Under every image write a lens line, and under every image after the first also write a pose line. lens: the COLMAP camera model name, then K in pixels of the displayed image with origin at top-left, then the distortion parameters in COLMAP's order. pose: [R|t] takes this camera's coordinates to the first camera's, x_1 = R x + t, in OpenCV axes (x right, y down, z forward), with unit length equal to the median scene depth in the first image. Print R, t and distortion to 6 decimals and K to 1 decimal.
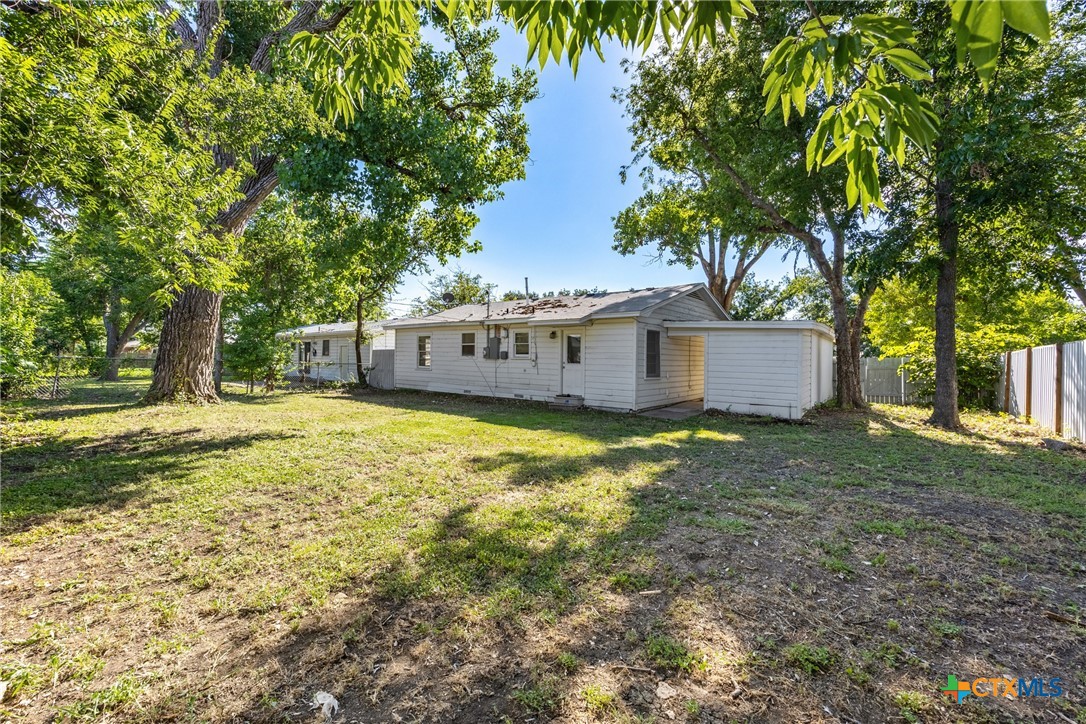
lens RADIAL K [[437.8, 0, 543.1], [0, 437.8, 355.8], [0, 0, 1]] dist [0.000292, 0.000924]
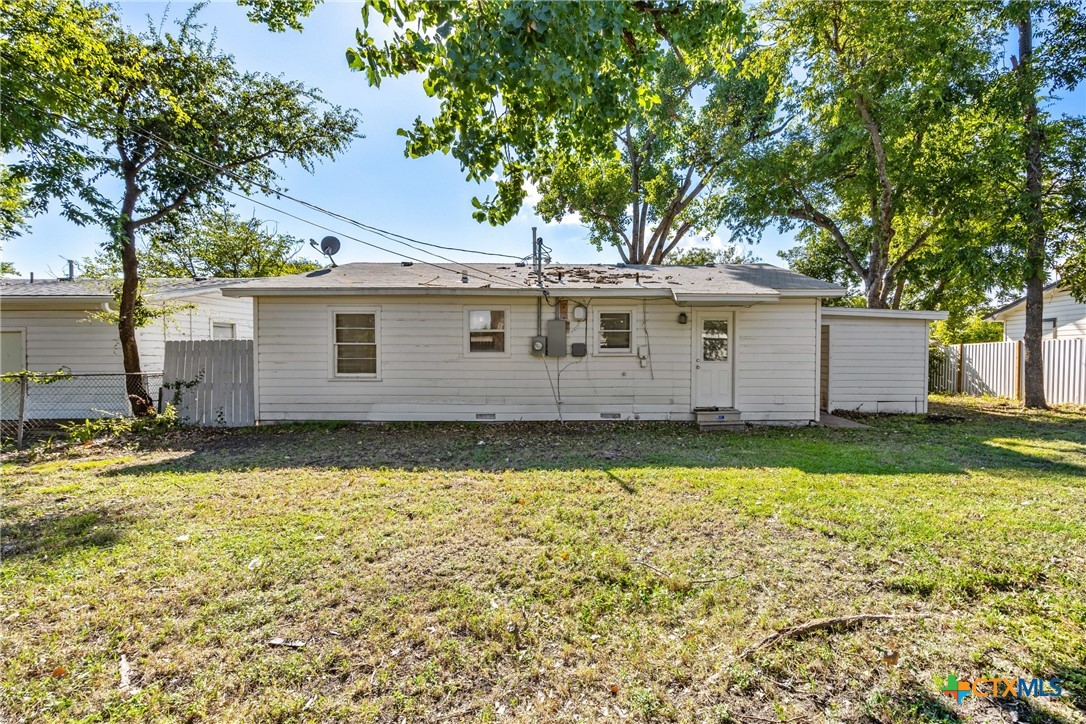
lens RADIAL K [[437.8, 0, 542.9], [0, 437.8, 364.9], [0, 0, 1]] dist [0.000292, 0.000924]
pose [[0.775929, -0.019491, 0.630519, -0.501843], [0.008436, 0.999754, 0.020523, 0.006637], [-0.630763, -0.010605, 0.775903, 0.564653]]
